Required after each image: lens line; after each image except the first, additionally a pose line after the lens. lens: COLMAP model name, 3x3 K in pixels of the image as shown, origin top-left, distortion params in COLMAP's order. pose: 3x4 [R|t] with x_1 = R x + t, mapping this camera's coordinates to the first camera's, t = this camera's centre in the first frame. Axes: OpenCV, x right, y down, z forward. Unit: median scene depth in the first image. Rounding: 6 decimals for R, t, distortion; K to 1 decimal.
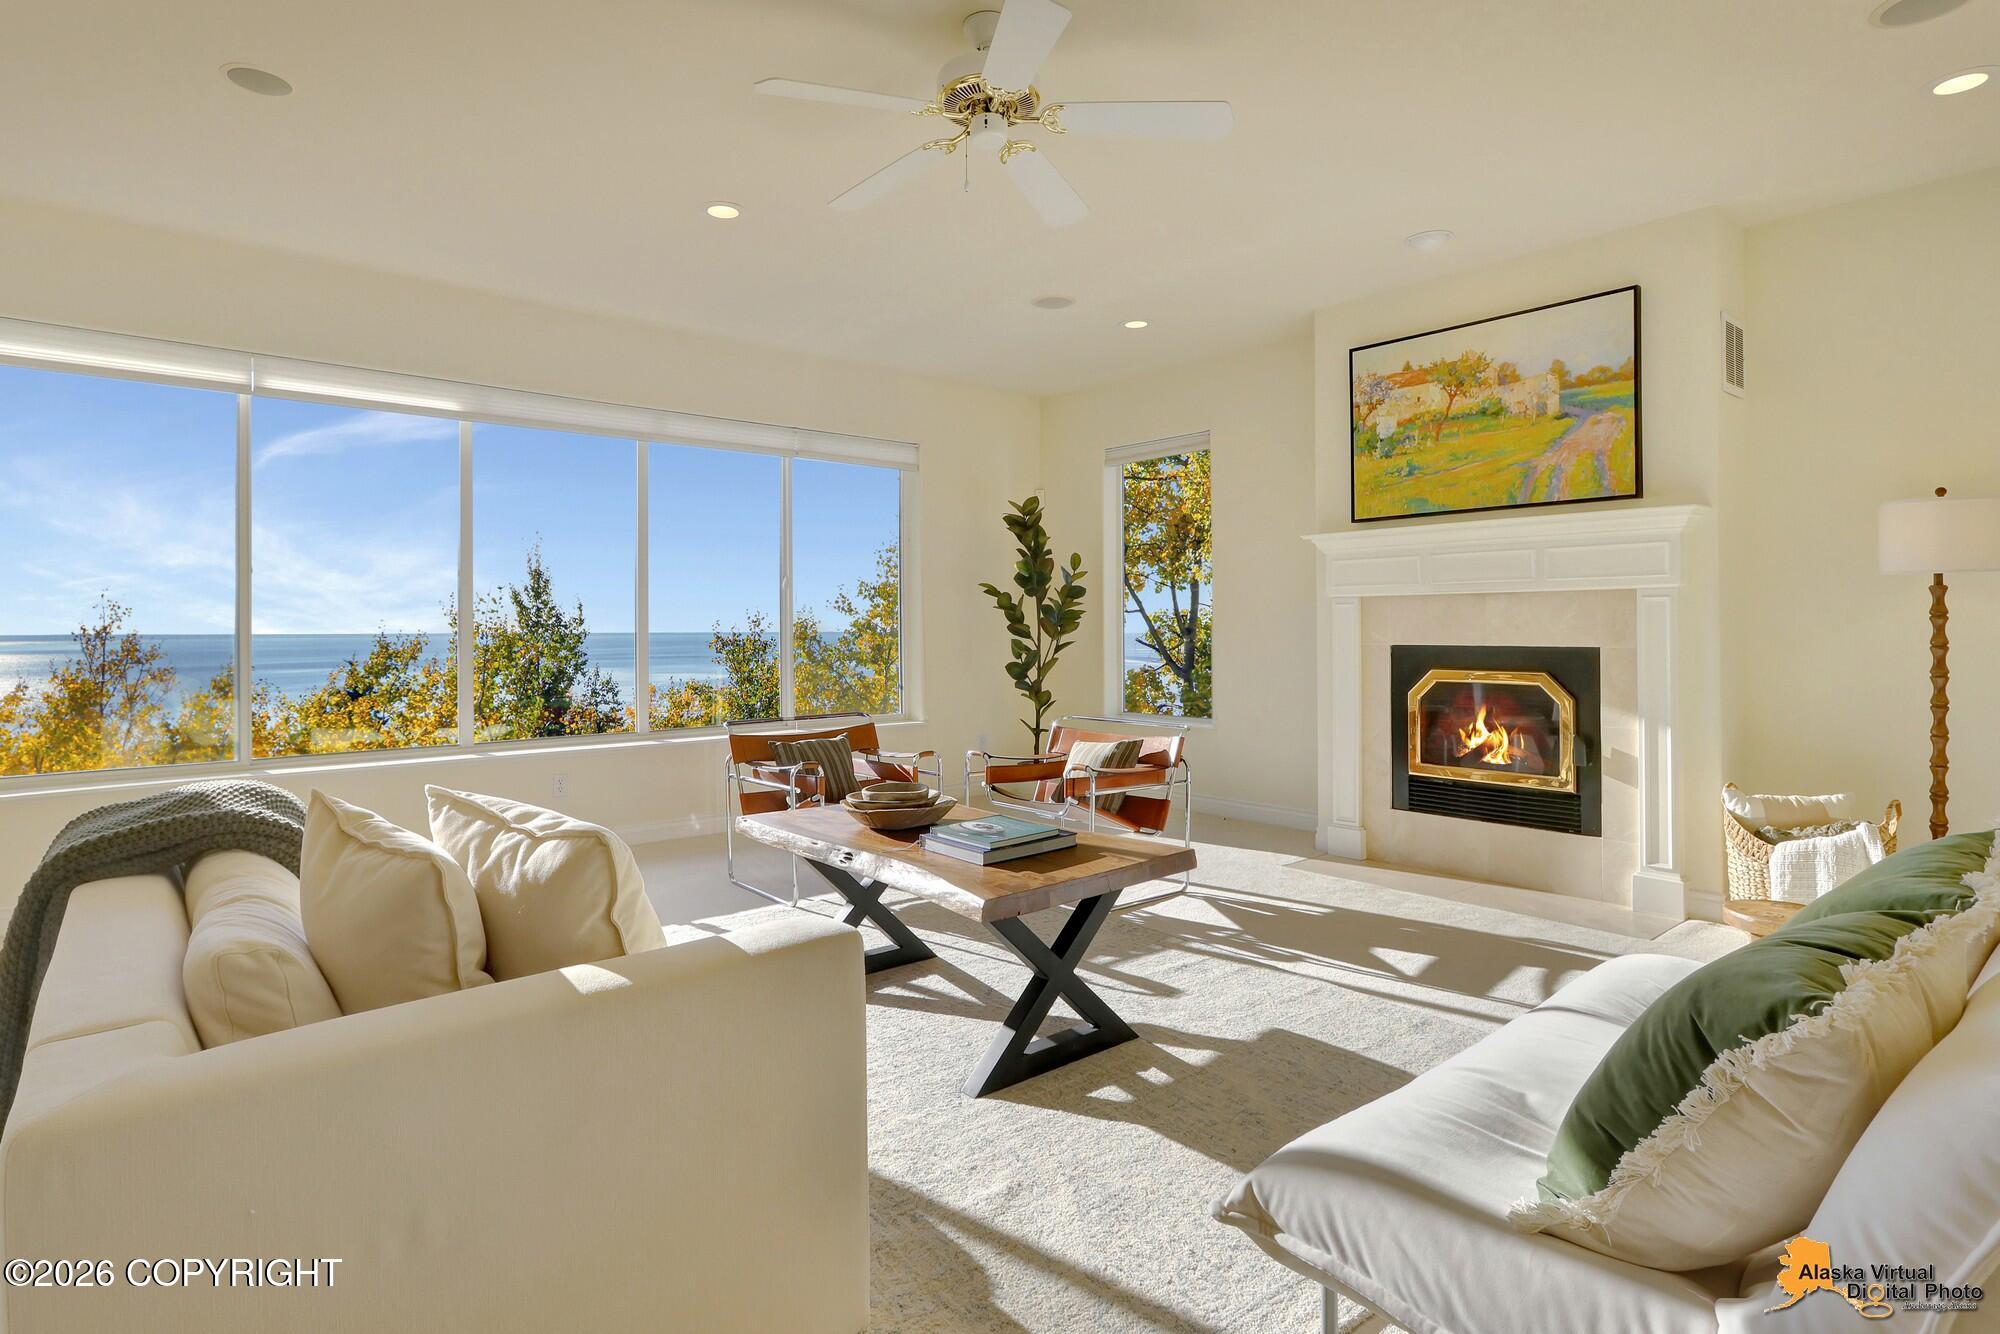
lens RADIAL K [[981.0, 0, 1020.6], [0, 981.0, 626.2], [0, 0, 1]] dist [0.010906, -0.000297]
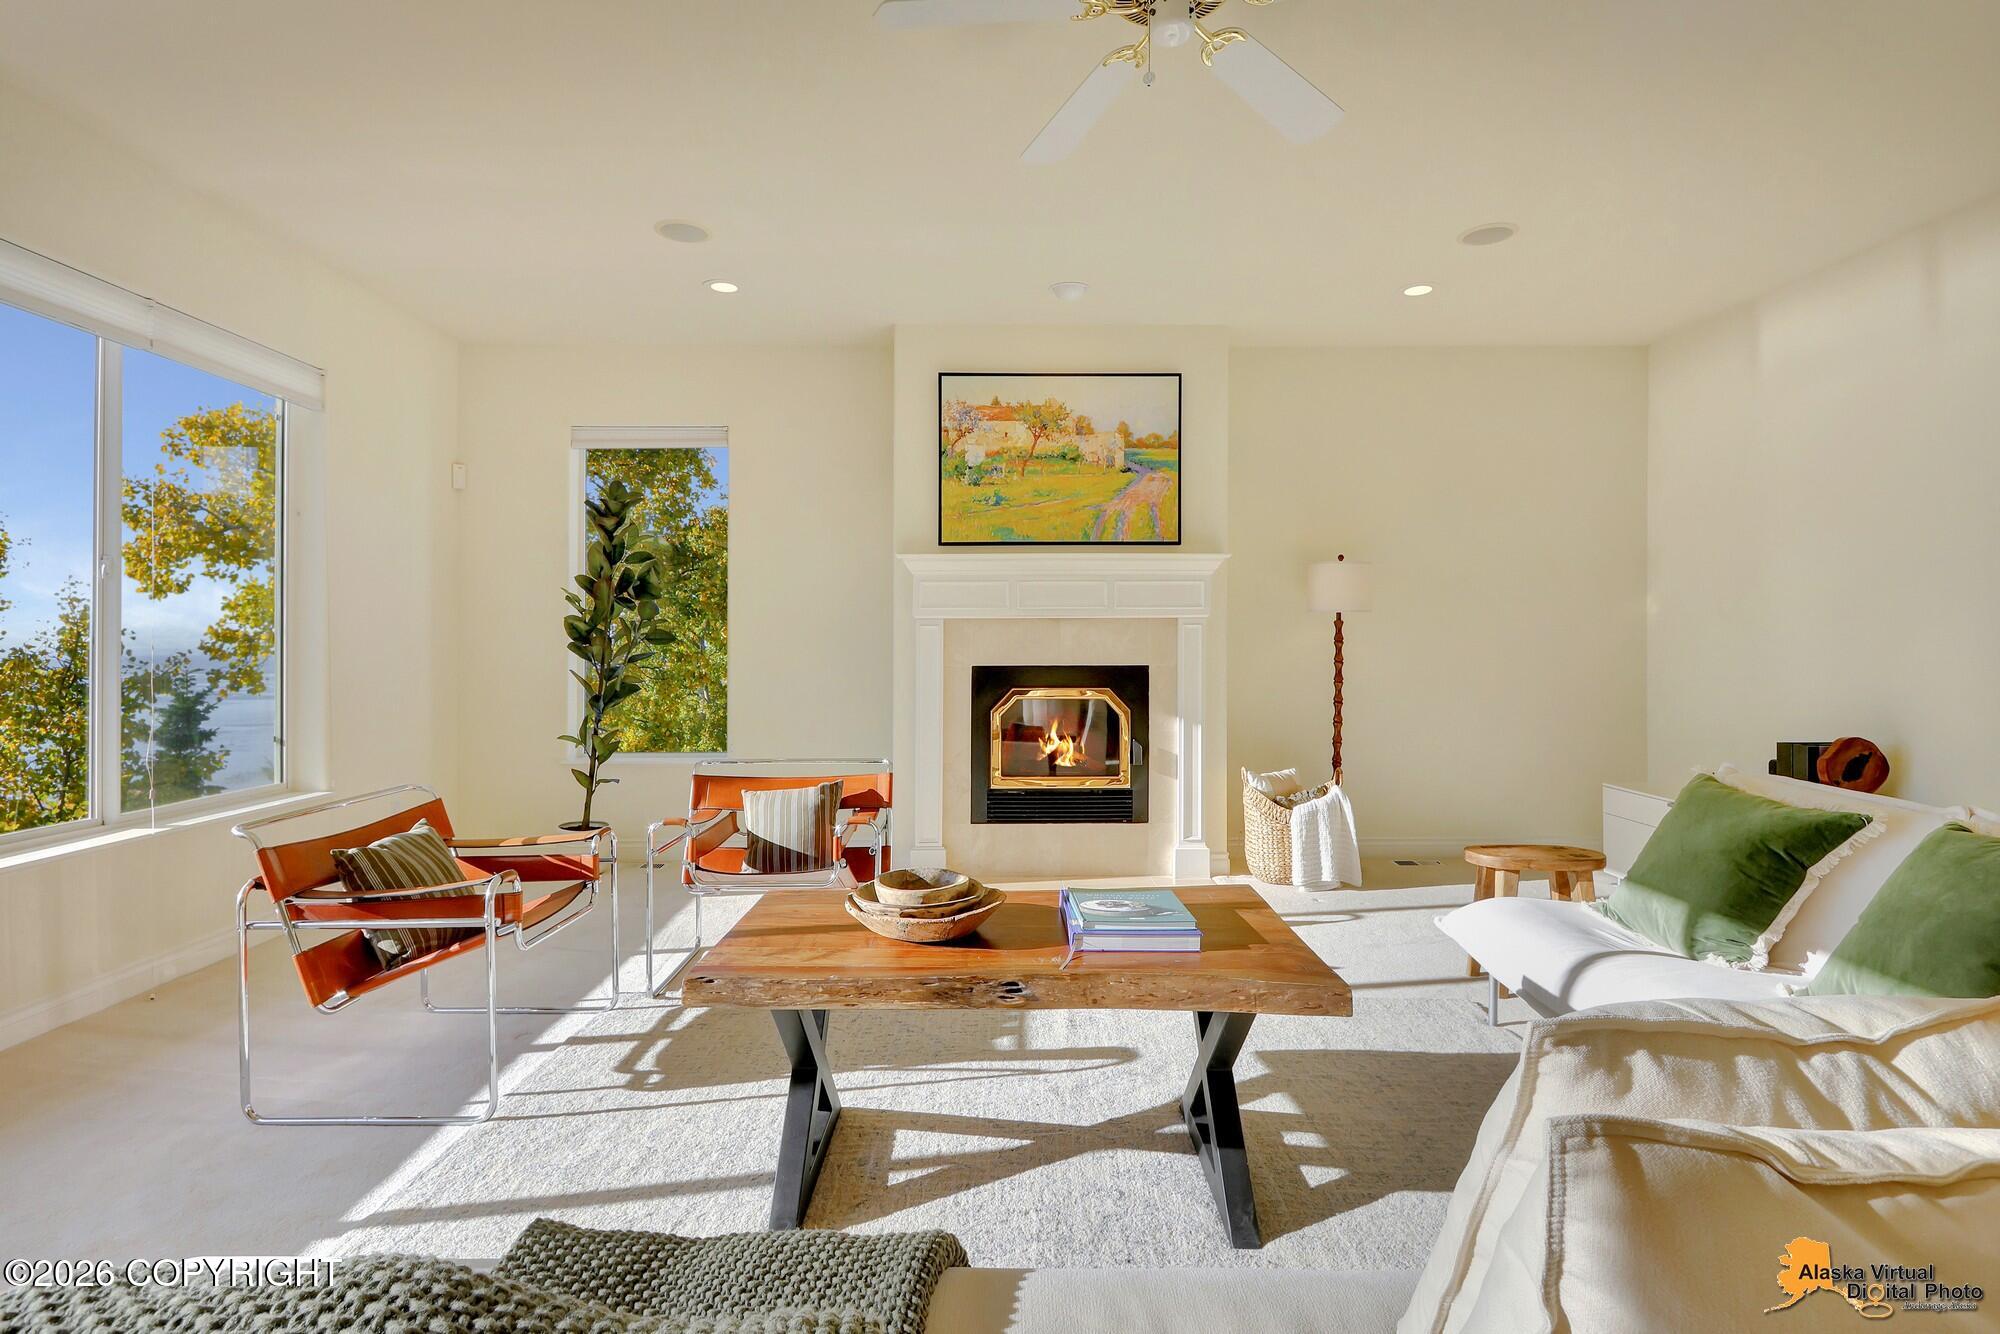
lens RADIAL K [[970.7, 0, 904.6], [0, 970.7, 644.3], [0, 0, 1]] dist [0.019678, -0.000687]
pose [[0.671700, 0.004054, 0.740813, -0.478613], [-0.001011, 0.999989, -0.004556, 0.001184], [-0.740823, 0.002311, 0.671696, 0.402323]]
